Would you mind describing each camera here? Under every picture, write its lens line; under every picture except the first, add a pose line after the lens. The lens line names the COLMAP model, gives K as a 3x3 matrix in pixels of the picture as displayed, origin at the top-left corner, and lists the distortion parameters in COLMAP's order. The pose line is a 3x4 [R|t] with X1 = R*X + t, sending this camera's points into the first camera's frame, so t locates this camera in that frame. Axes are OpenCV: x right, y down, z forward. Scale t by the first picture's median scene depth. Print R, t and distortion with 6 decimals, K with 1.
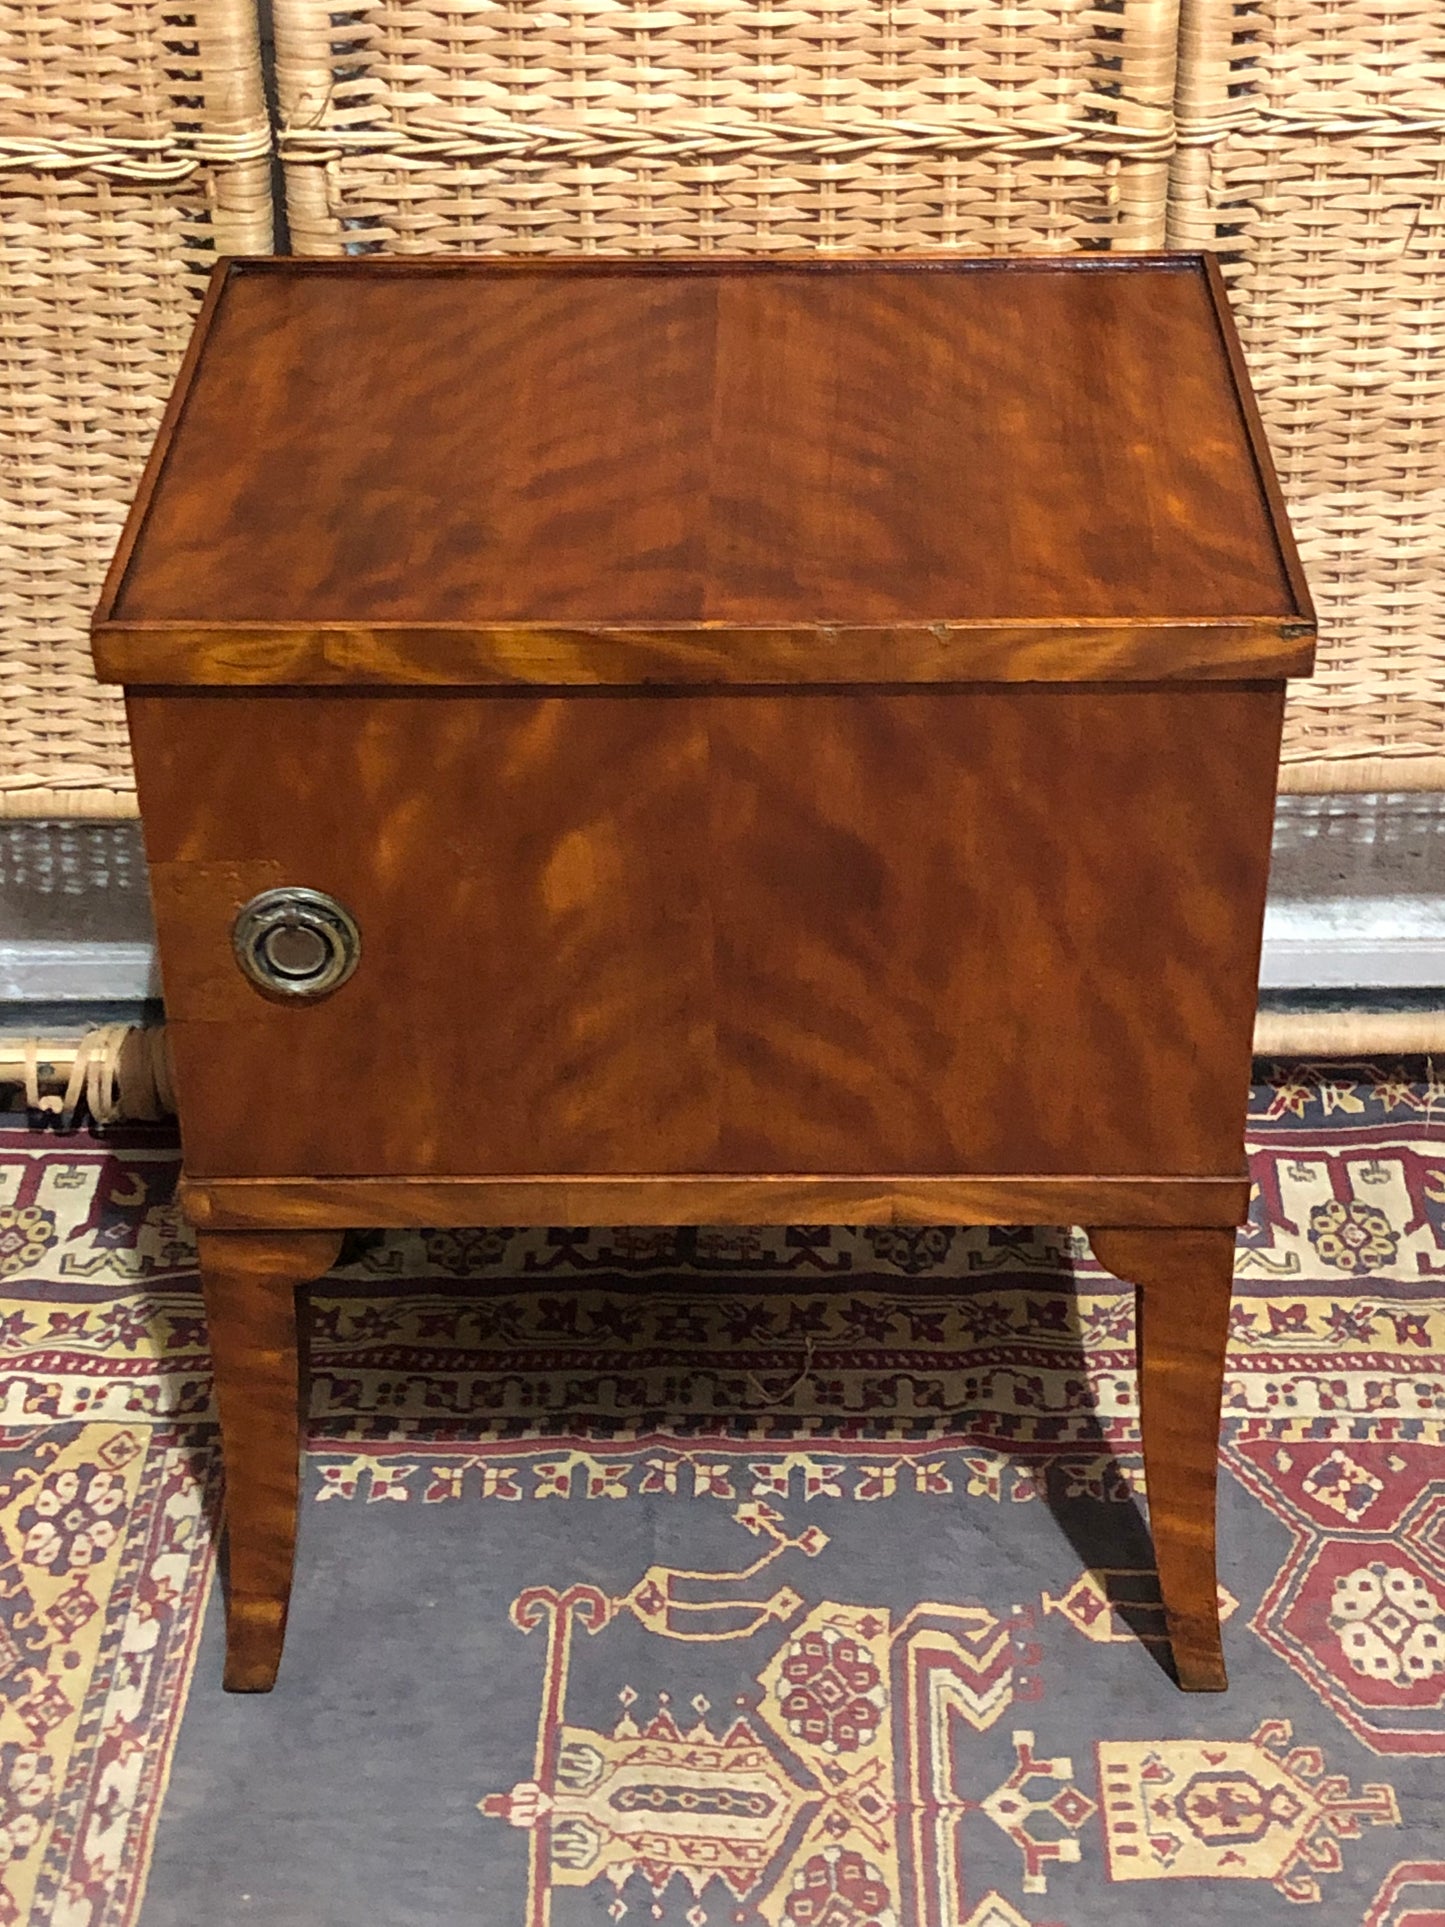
lens RADIAL K [[3247.7, 0, 753.3], [0, 3247.7, 934.7], [0, 0, 1]] dist [0.215466, -0.976716]
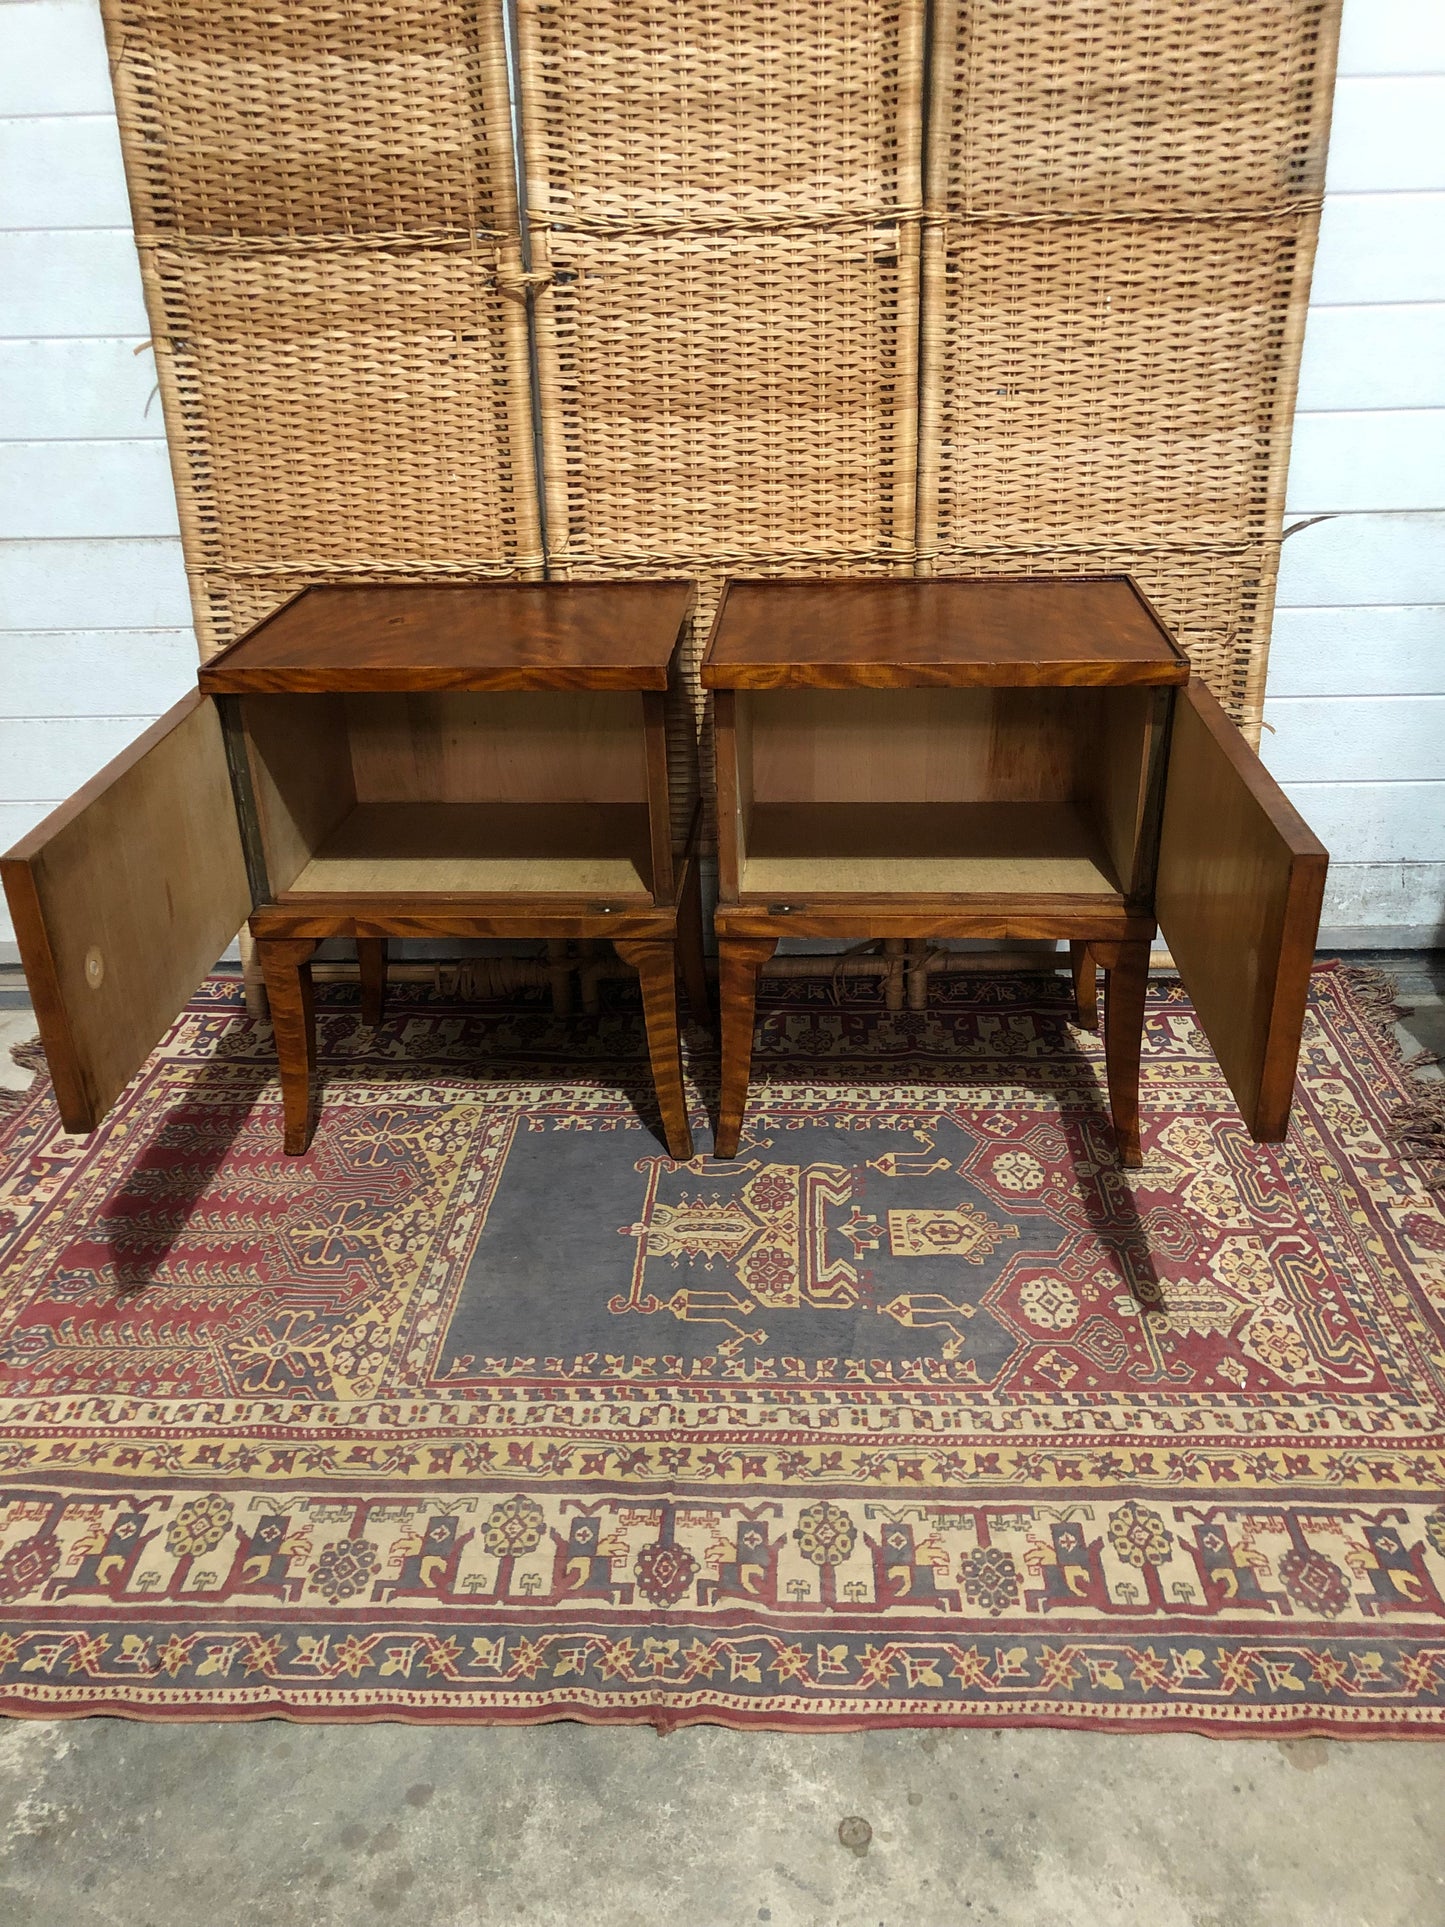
lens RADIAL K [[1540.9, 0, 732.2], [0, 1540.9, 949.7], [0, 0, 1]] dist [0.106883, -0.301090]
pose [[0.999305, -0.002700, -0.037190, 0.034735], [-0.002645, 0.989728, -0.142941, 0.208638], [0.037194, 0.142940, 0.989032, -0.094094]]
